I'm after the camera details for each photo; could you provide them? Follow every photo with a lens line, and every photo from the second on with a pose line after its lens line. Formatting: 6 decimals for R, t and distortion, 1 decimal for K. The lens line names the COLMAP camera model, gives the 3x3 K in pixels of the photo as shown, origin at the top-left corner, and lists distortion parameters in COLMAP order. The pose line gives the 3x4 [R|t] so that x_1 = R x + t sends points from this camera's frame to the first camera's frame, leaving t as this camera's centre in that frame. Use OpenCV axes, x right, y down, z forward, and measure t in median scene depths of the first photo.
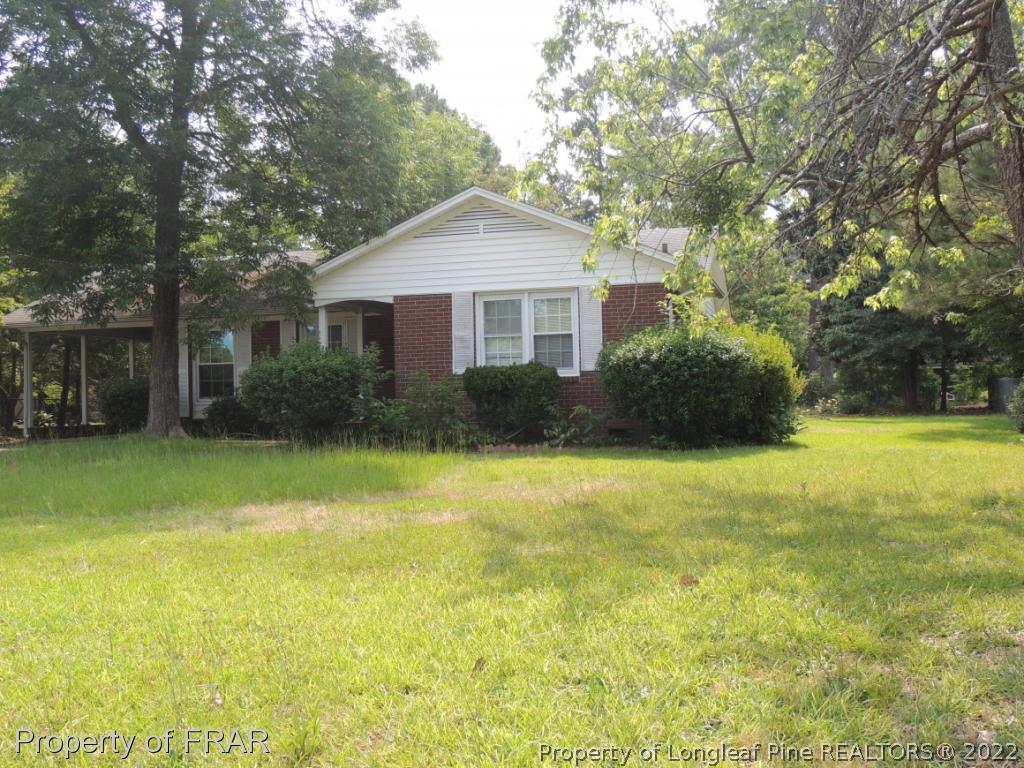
lens RADIAL K [[1042.0, 0, 508.8], [0, 1042.0, 382.3], [0, 0, 1]] dist [-0.049653, 0.000000]
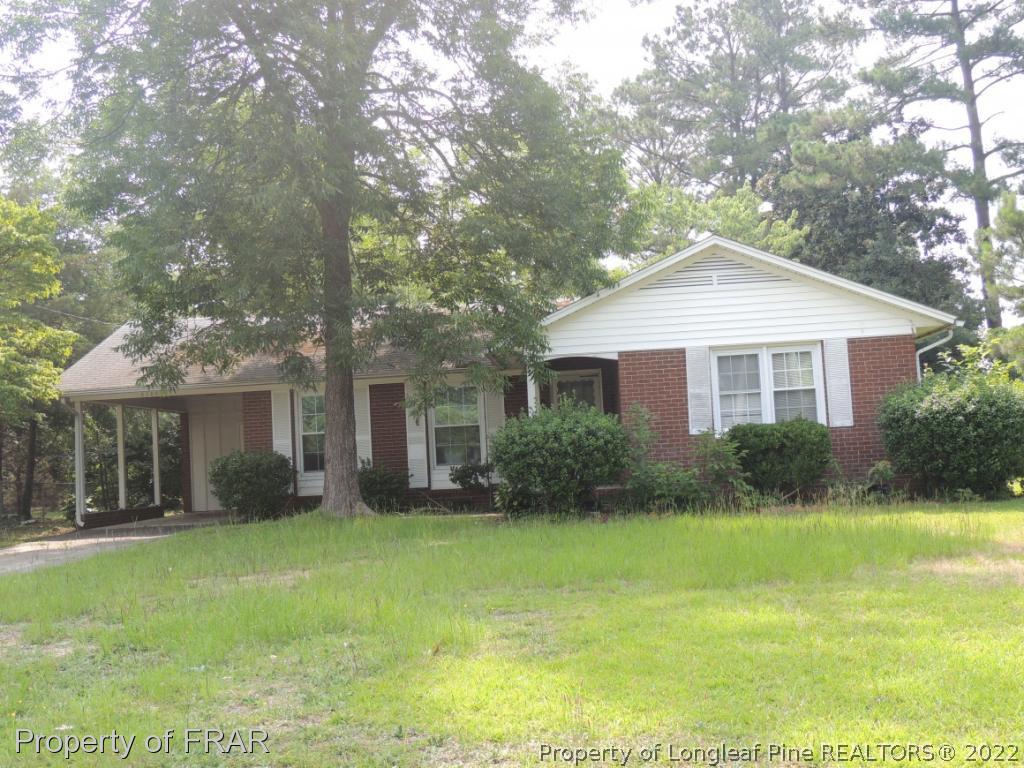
lens RADIAL K [[1137.0, 0, 518.1], [0, 1137.0, 384.2], [0, 0, 1]] dist [-0.049088, 0.000000]
pose [[0.981144, -0.016533, 0.192568, -0.406570], [0.028212, 0.997914, -0.058066, 0.002309], [-0.191206, 0.062404, 0.979564, 0.028251]]
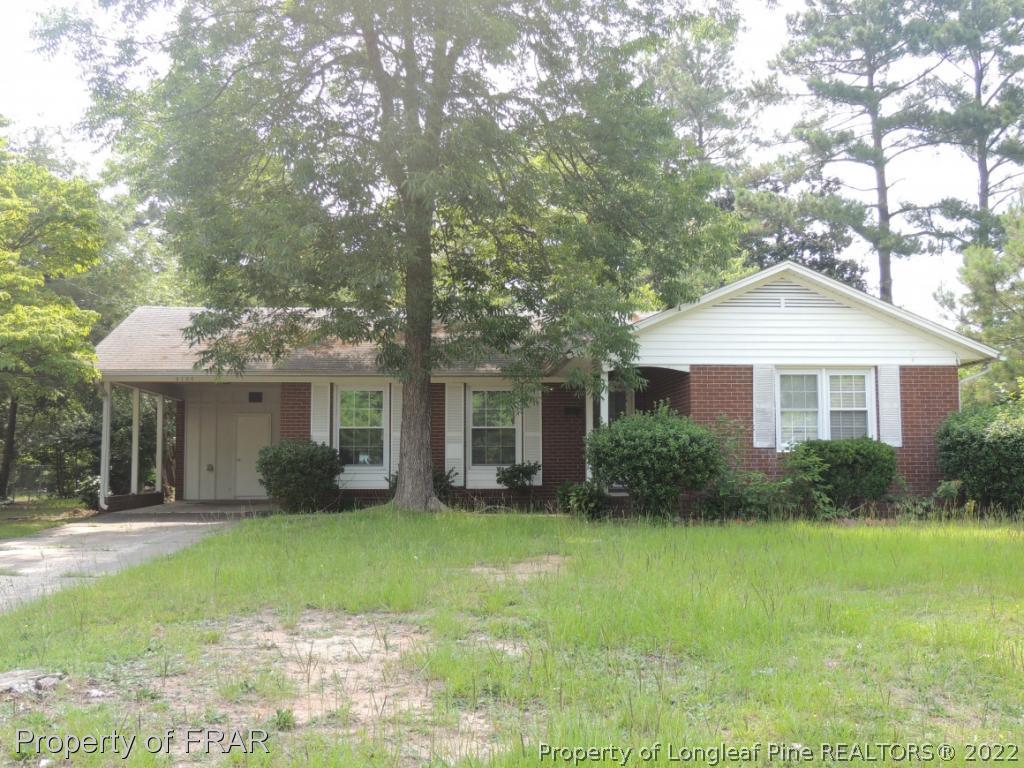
lens RADIAL K [[1042.0, 0, 513.1], [0, 1042.0, 382.8], [0, 0, 1]] dist [-0.049653, 0.000000]
pose [[0.945515, 0.045833, 0.322337, -0.597233], [-0.022438, 0.996861, -0.075924, 0.011665], [-0.324805, 0.064555, 0.943575, 0.145207]]
